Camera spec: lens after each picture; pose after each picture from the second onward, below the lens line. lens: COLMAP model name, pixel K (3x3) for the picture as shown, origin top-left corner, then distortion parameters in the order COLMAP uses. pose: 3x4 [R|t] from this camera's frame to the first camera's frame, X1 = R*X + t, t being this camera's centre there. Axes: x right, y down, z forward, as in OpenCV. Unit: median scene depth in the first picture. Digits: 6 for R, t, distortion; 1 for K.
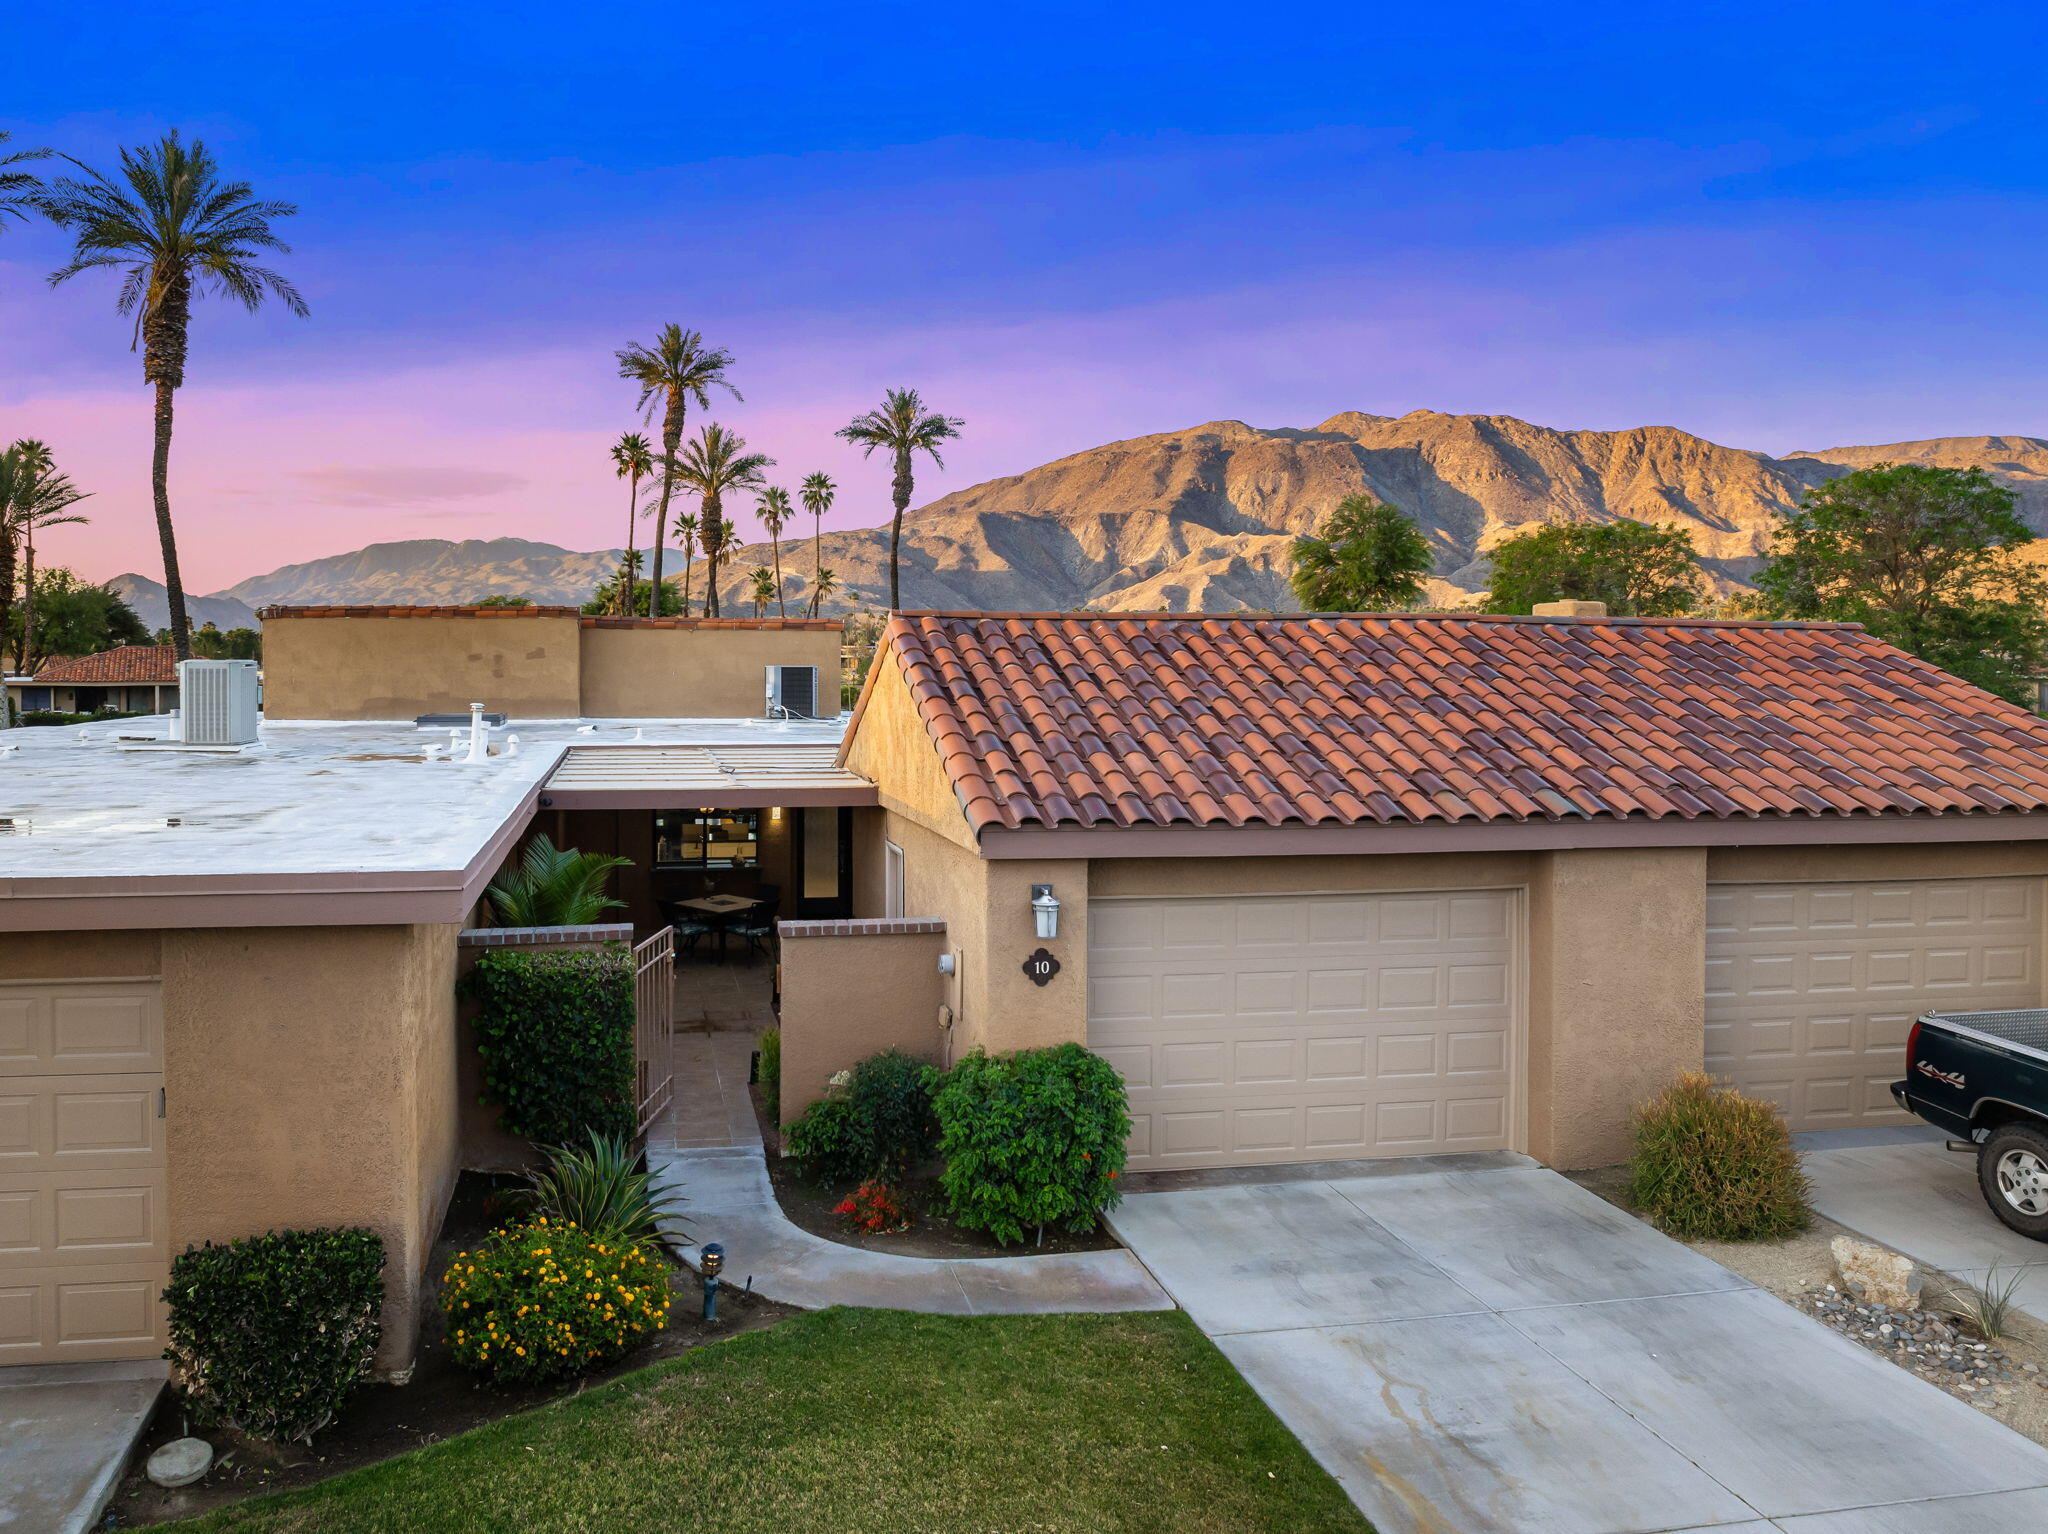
lens RADIAL K [[1501.7, 0, 901.8], [0, 1501.7, 666.4], [0, 0, 1]] dist [-0.005272, -0.038744]
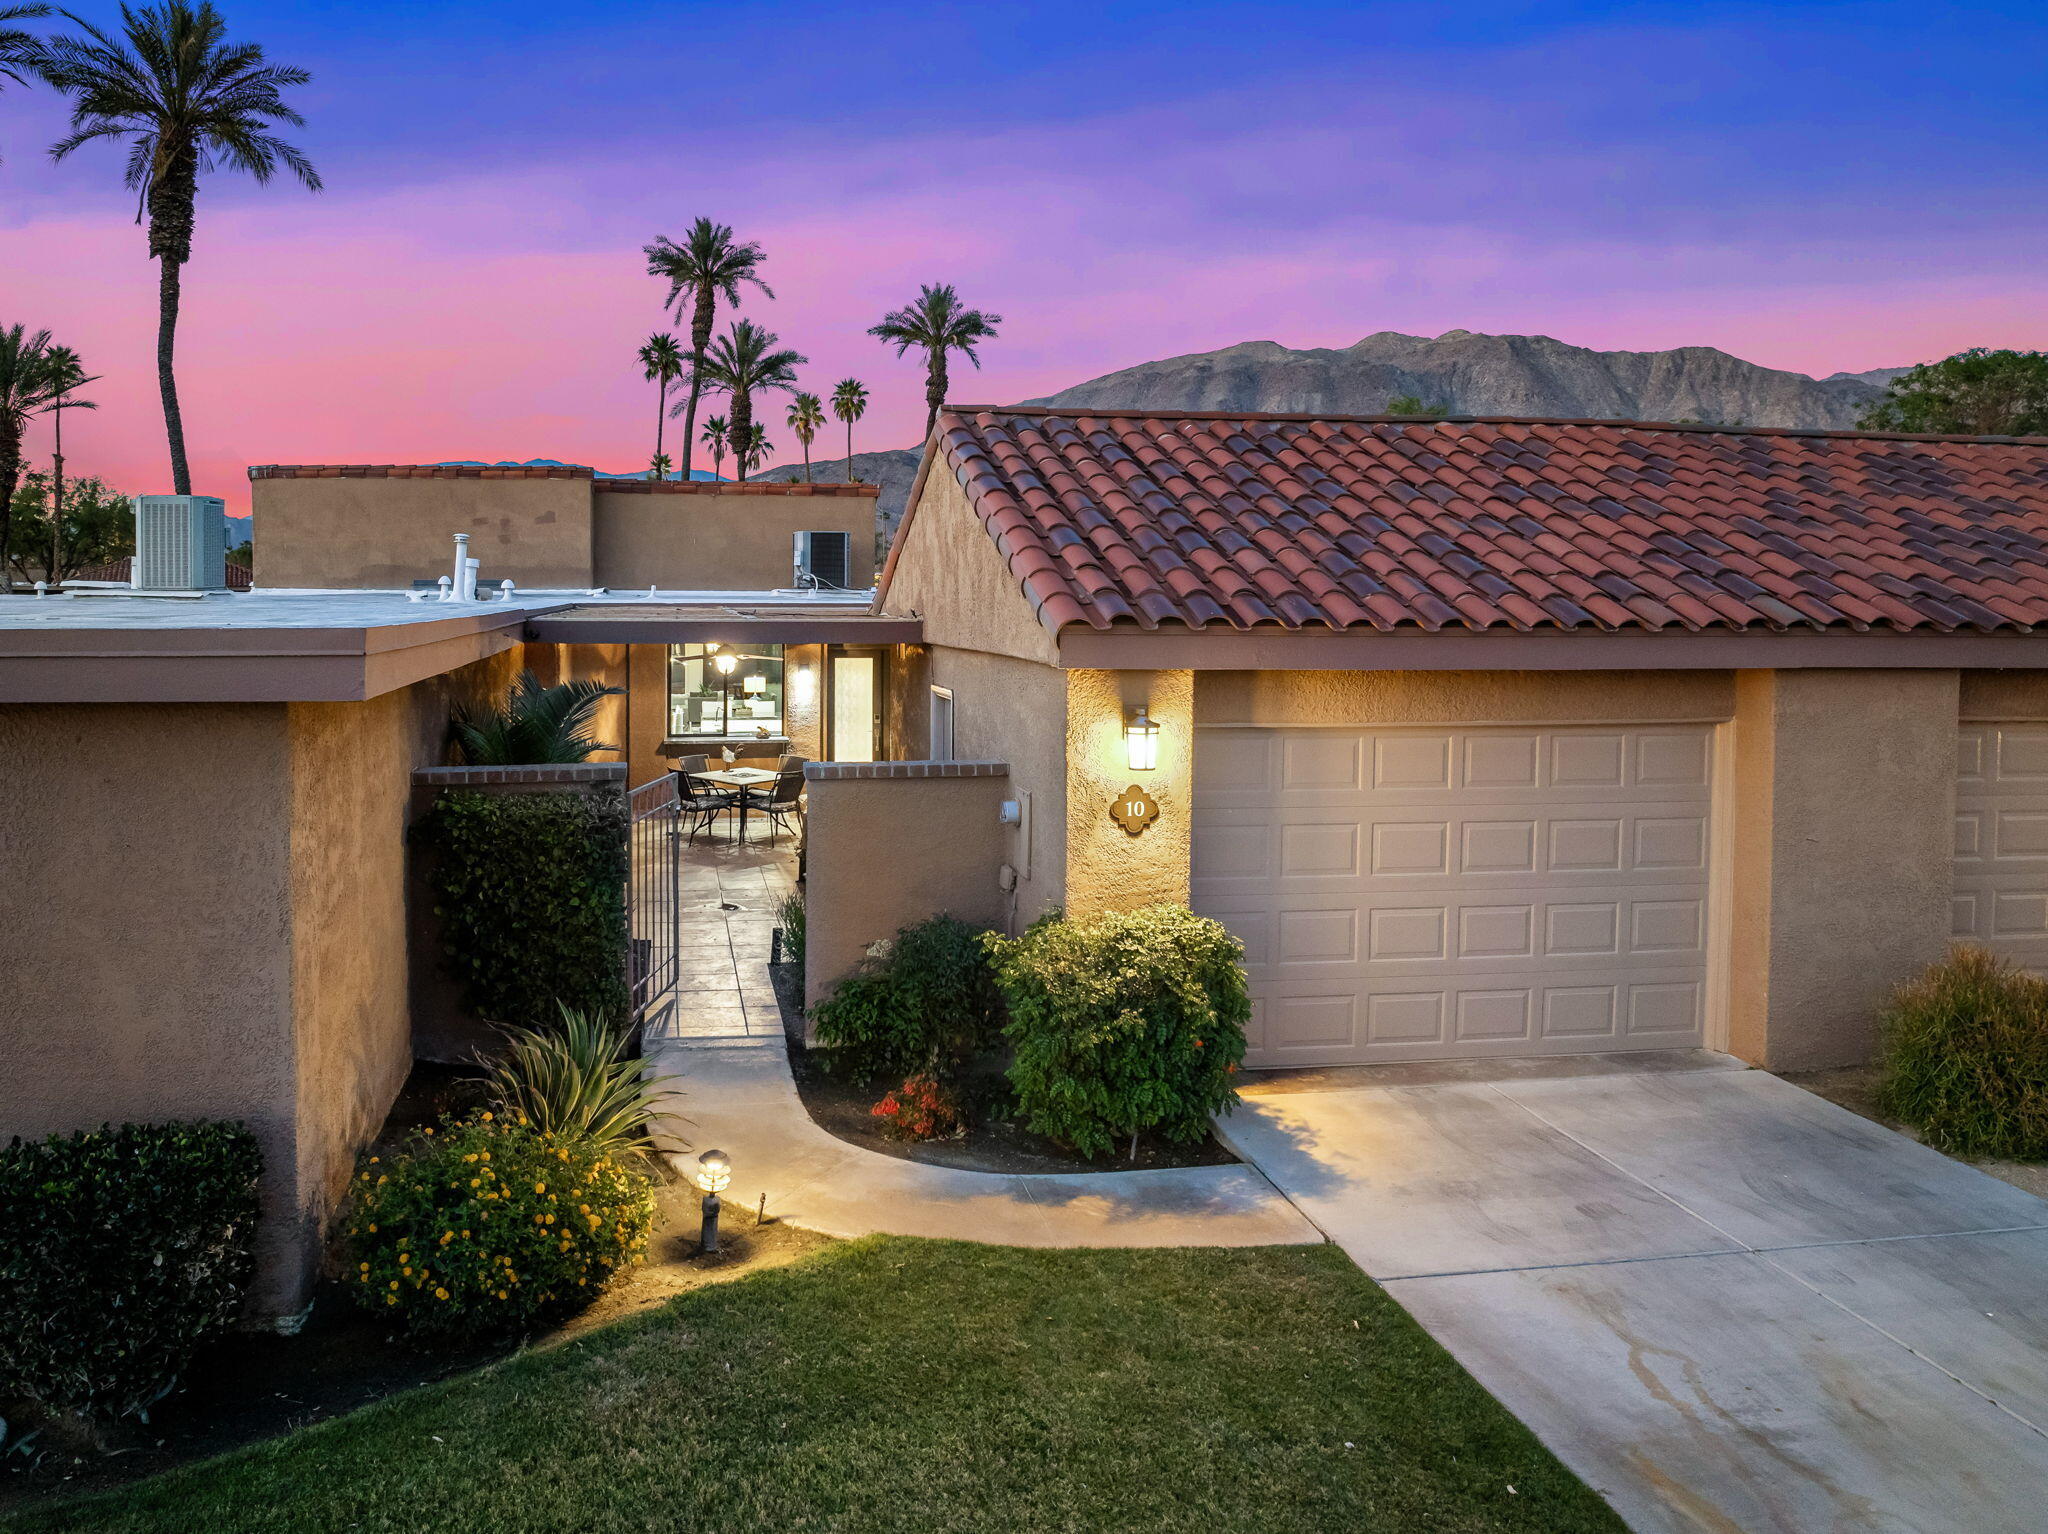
lens RADIAL K [[1495.5, 0, 906.3], [0, 1495.5, 596.8], [0, 0, 1]] dist [-0.011616, -0.013435]
pose [[0.999842, 0.004618, -0.017187, -0.012794], [-0.004523, 0.999974, 0.005588, 0.075631], [0.017212, -0.005510, 0.999837, 0.186780]]
